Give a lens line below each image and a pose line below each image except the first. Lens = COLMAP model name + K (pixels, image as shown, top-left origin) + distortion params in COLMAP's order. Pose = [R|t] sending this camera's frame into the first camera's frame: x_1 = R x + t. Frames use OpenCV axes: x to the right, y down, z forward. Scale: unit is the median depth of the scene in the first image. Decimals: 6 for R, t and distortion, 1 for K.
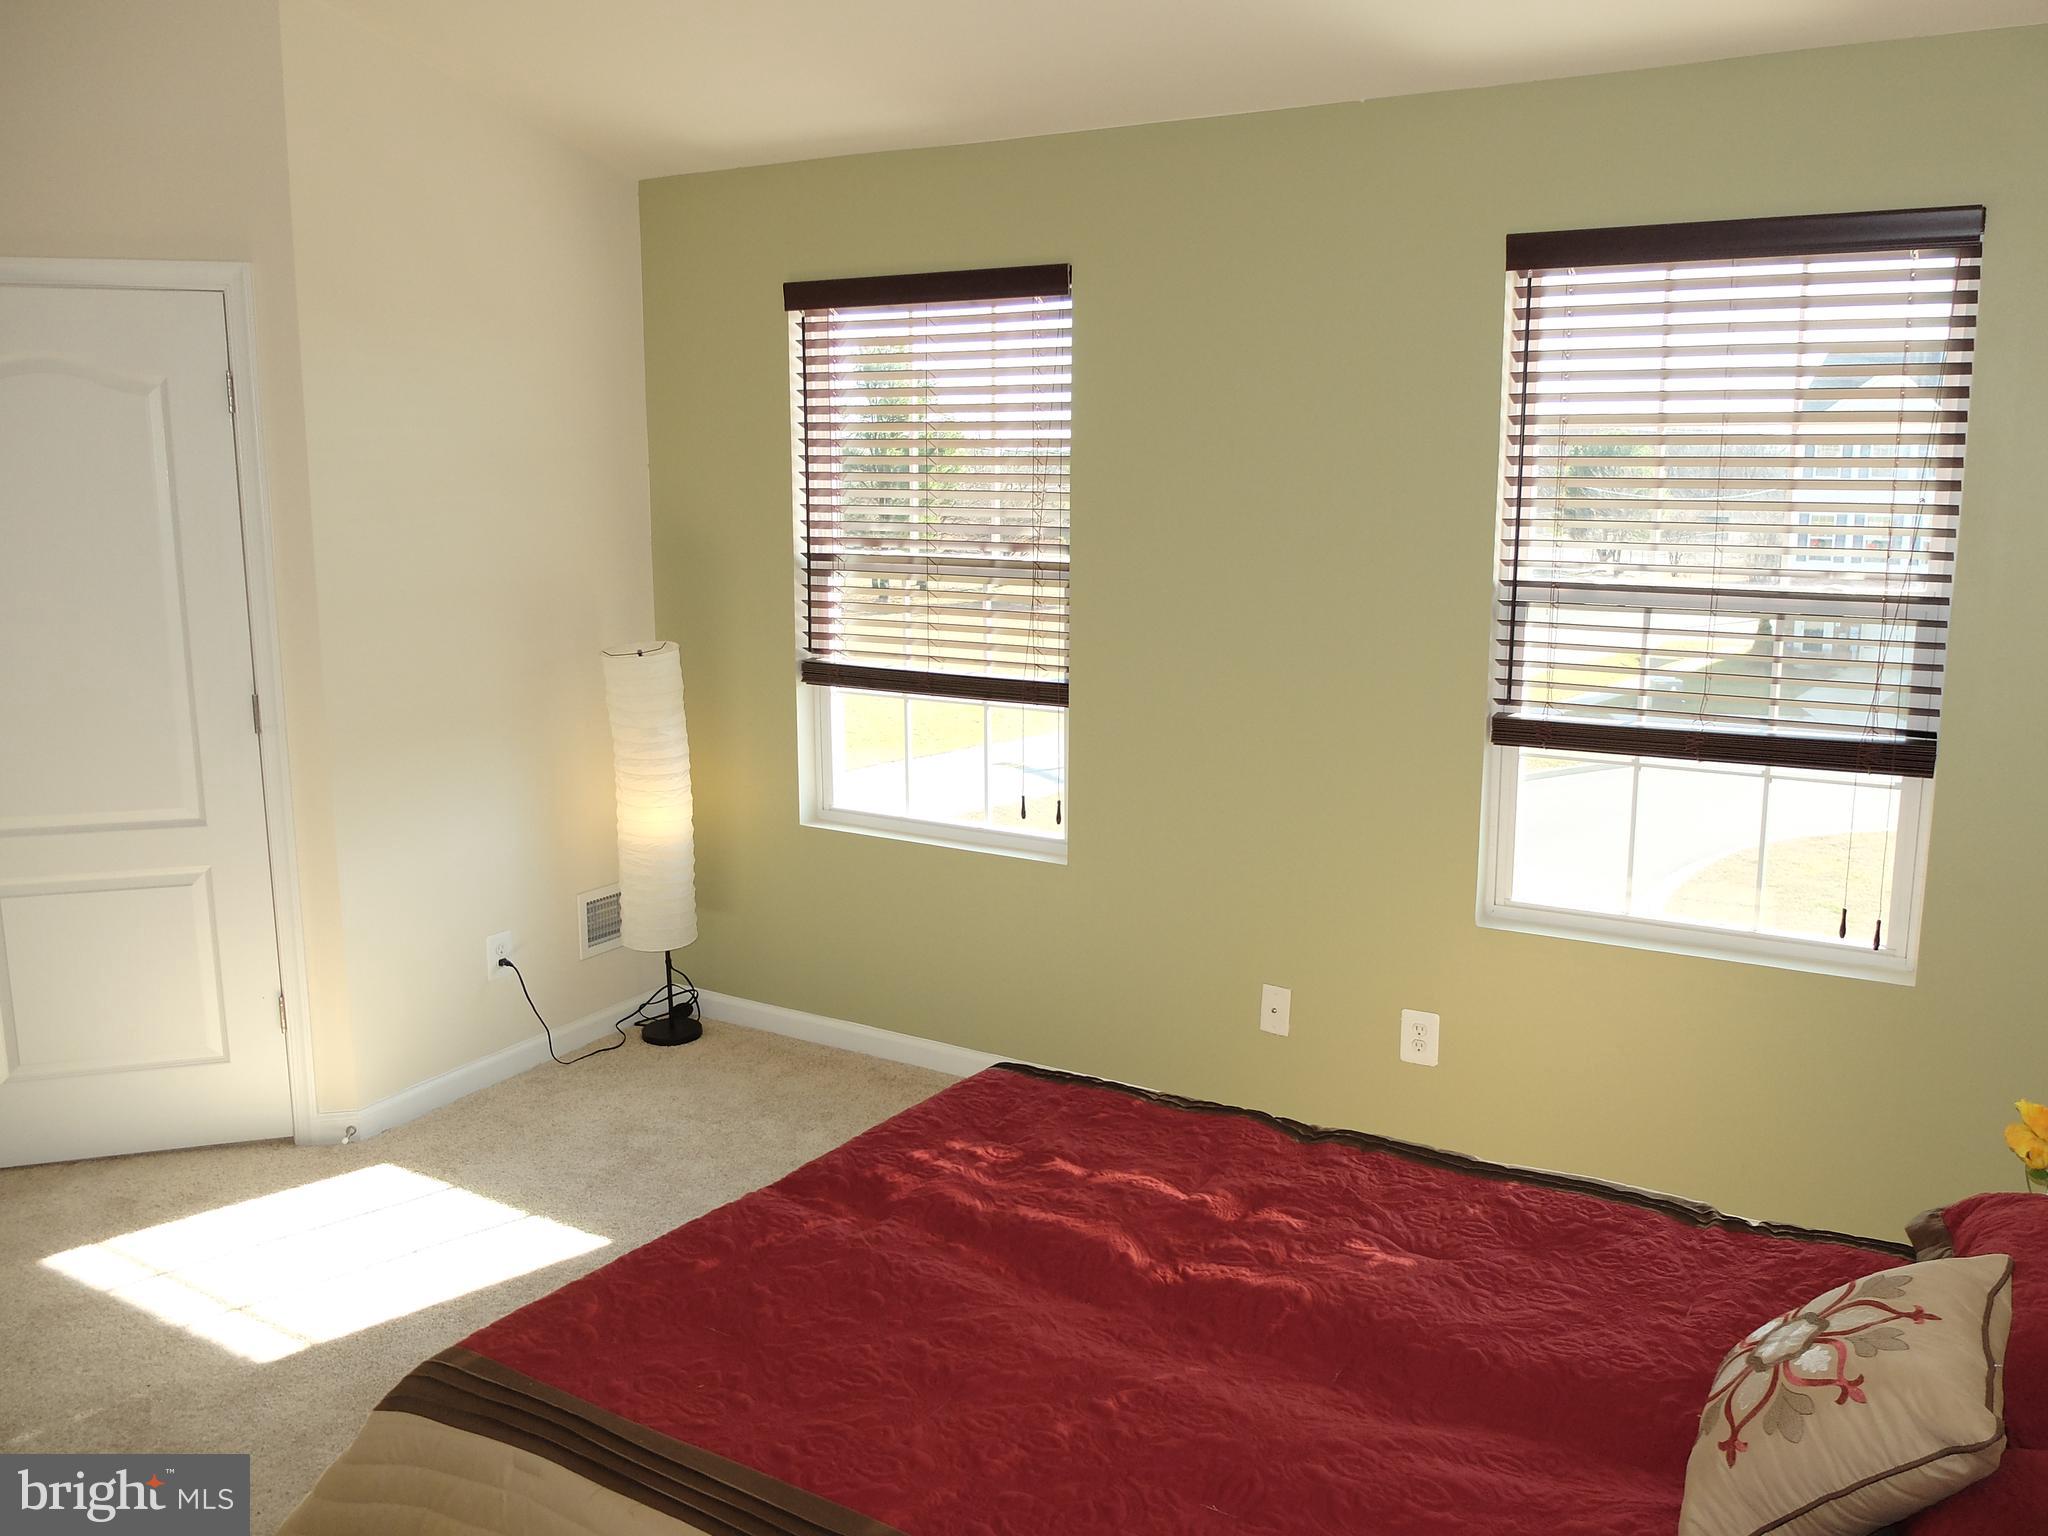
lens RADIAL K [[1701.1, 0, 1073.5], [0, 1701.1, 764.3], [0, 0, 1]] dist [-0.032935, 0.044546]
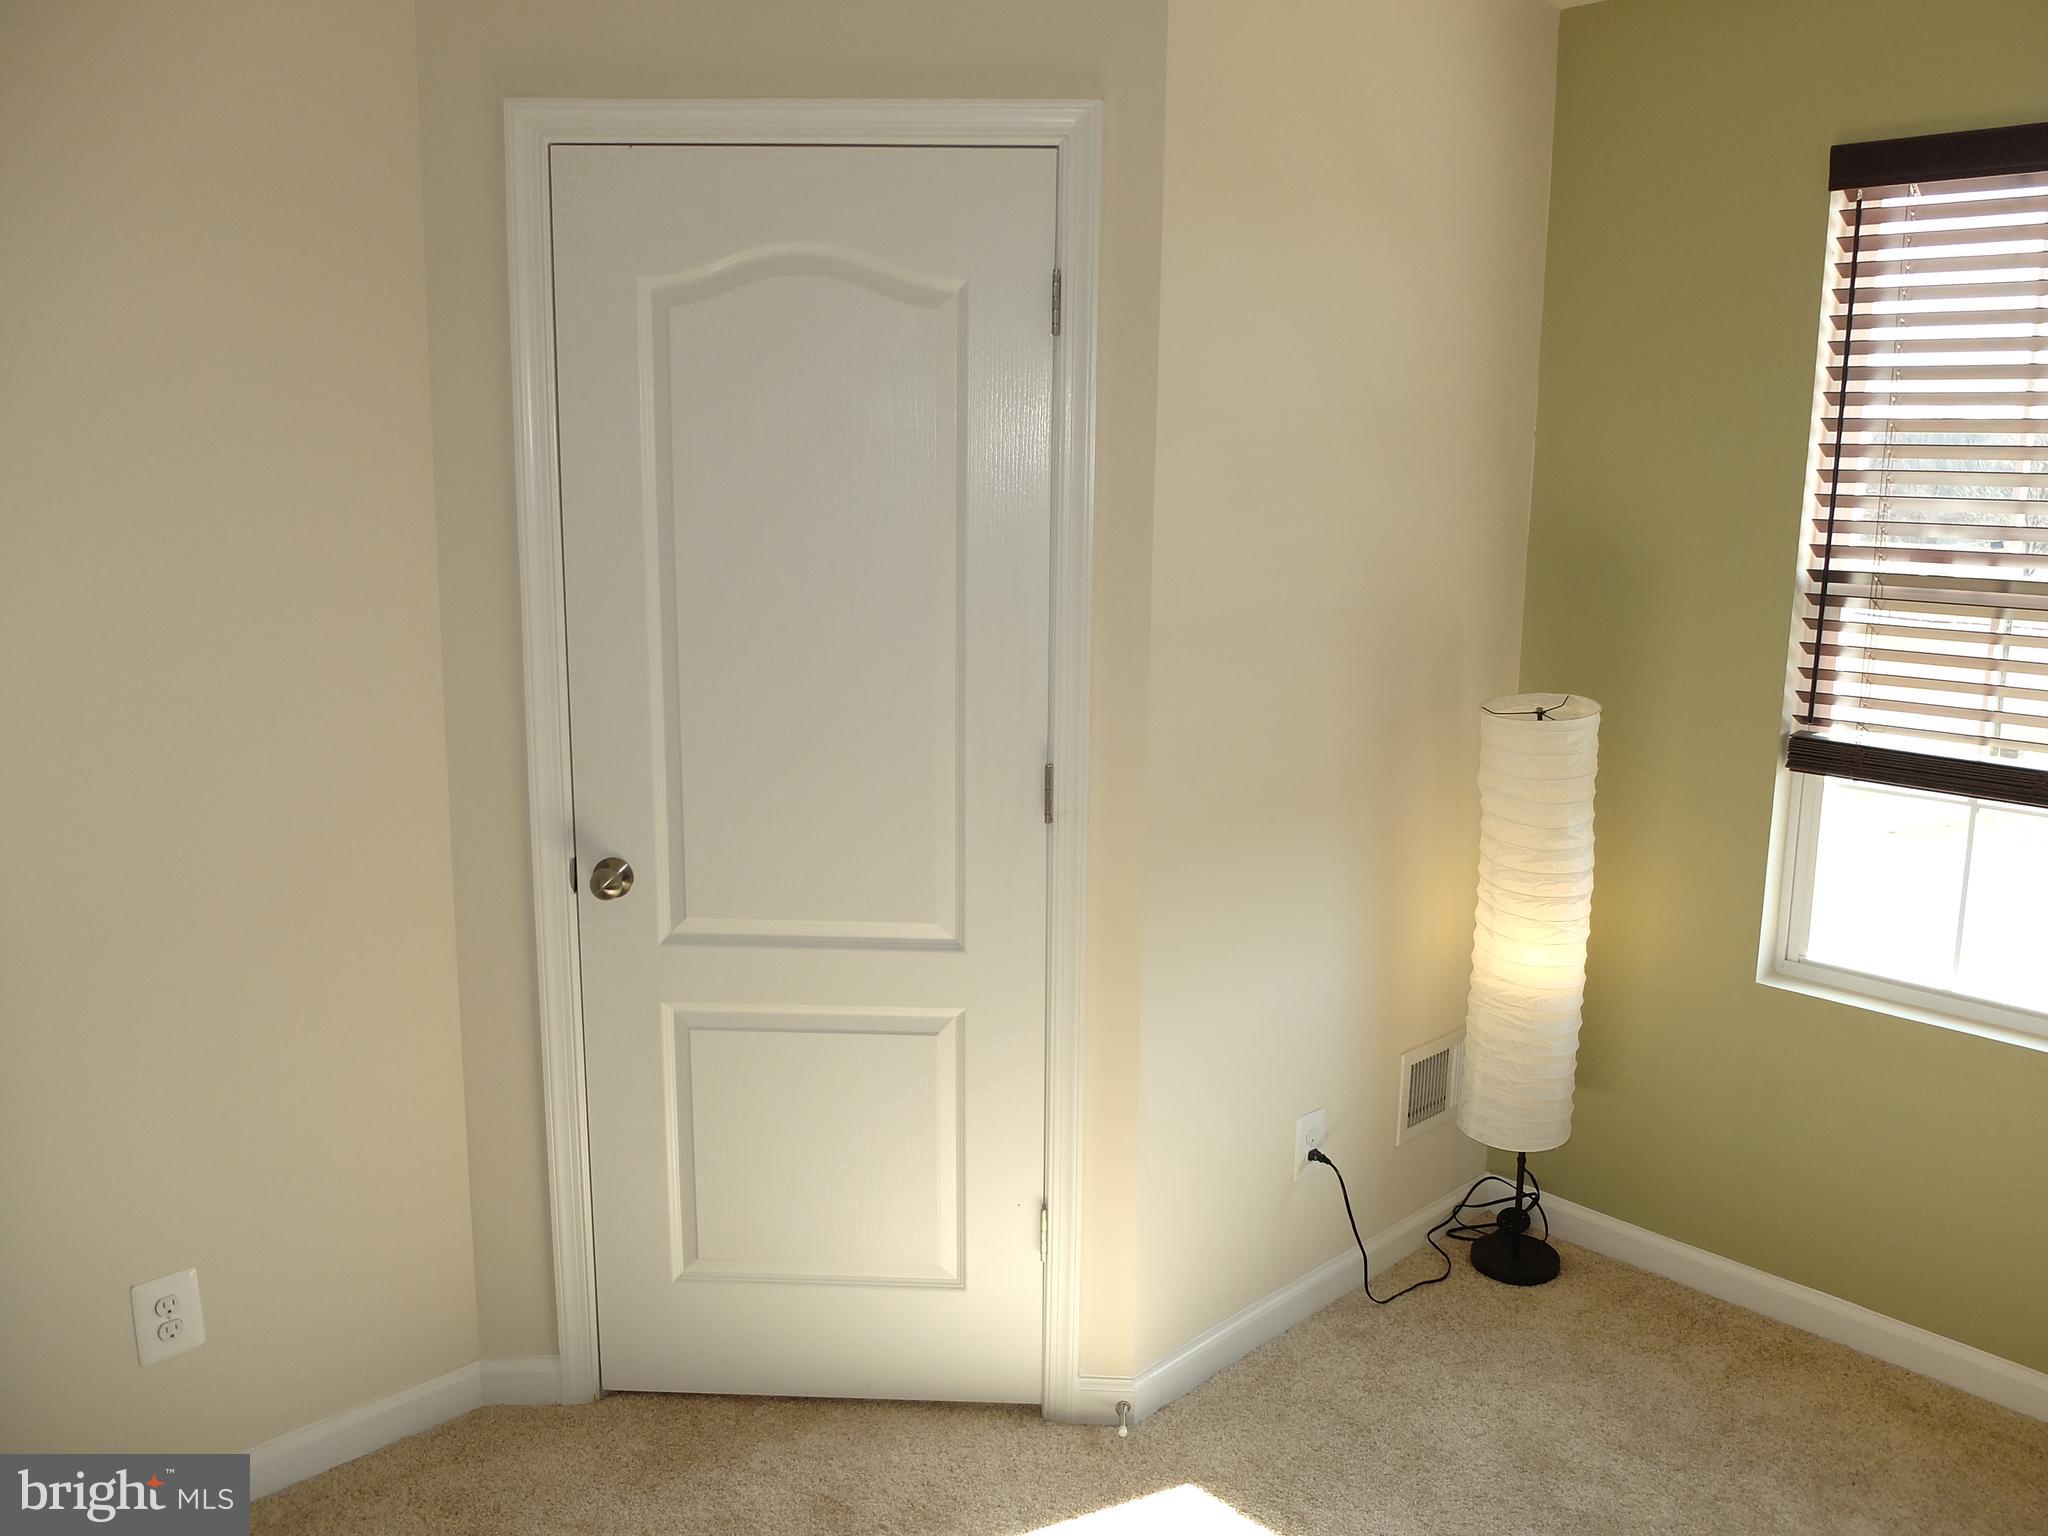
lens RADIAL K [[1701.1, 0, 1073.5], [0, 1701.1, 764.3], [0, 0, 1]] dist [-0.032935, 0.044546]
pose [[0.963660, 0.054242, -0.261566, -0.284344], [-0.055900, 0.998436, 0.001102, -0.039600], [0.261217, 0.013560, 0.965185, 0.340116]]
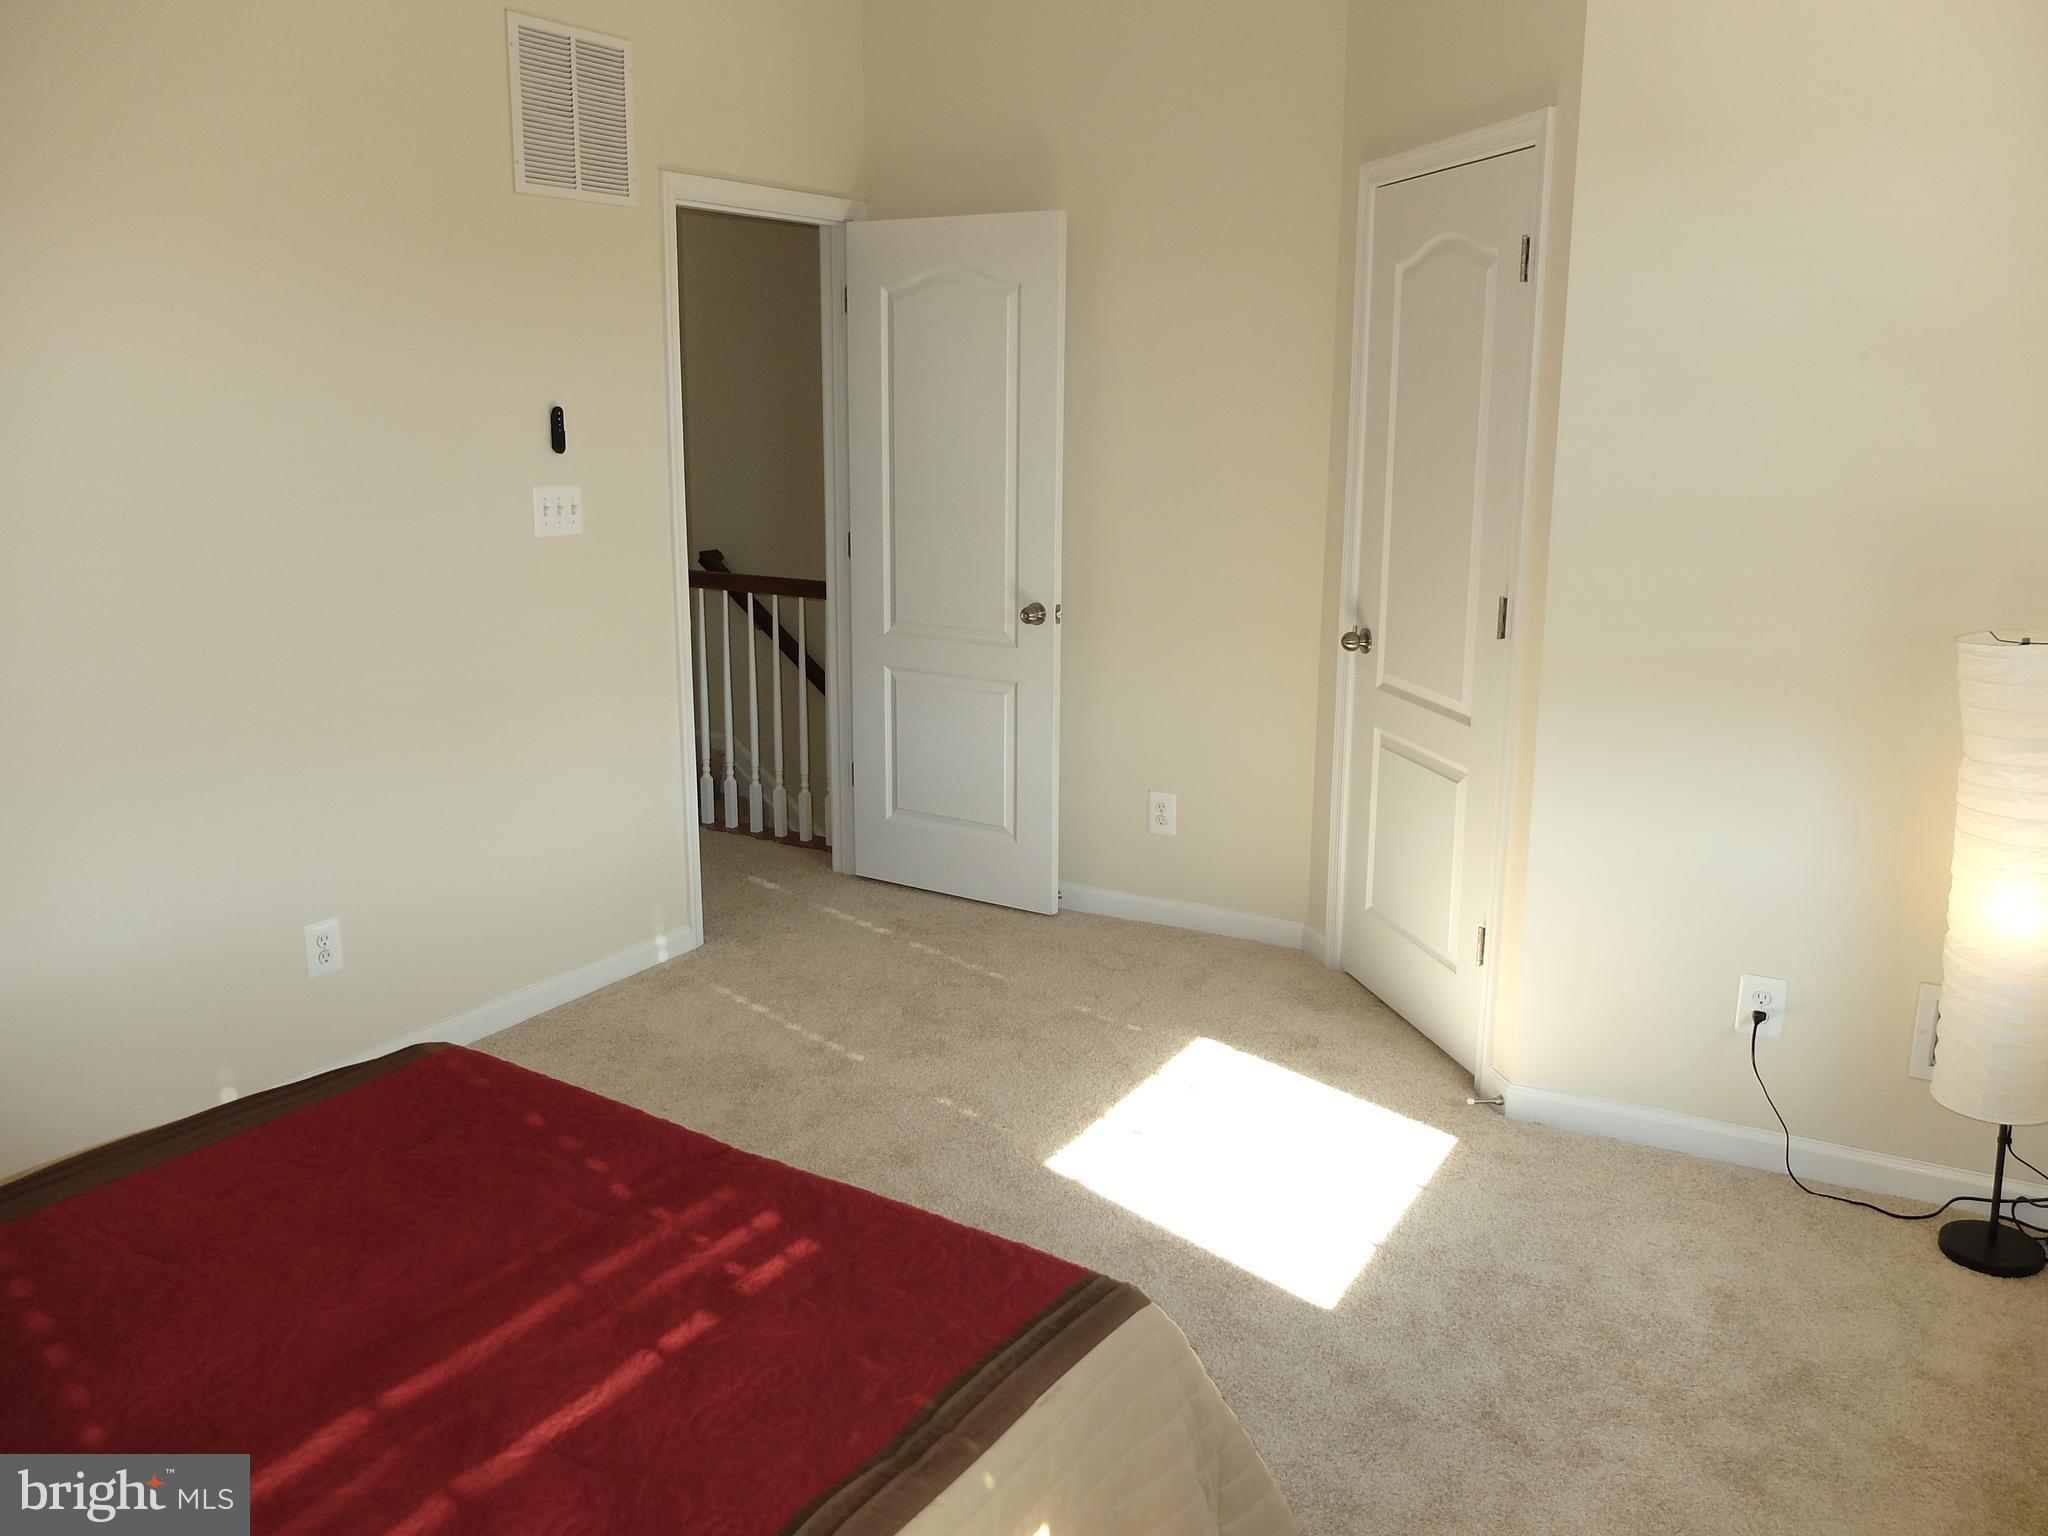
lens RADIAL K [[1560.1, 0, 1018.3], [0, 1560.1, 750.8], [0, 0, 1]] dist [-0.044019, -0.001217]
pose [[-0.018287, 0.206210, -0.978337, 0.338709], [-0.199487, 0.958074, 0.205667, -0.076203], [0.979730, 0.198926, 0.023616, 0.701776]]
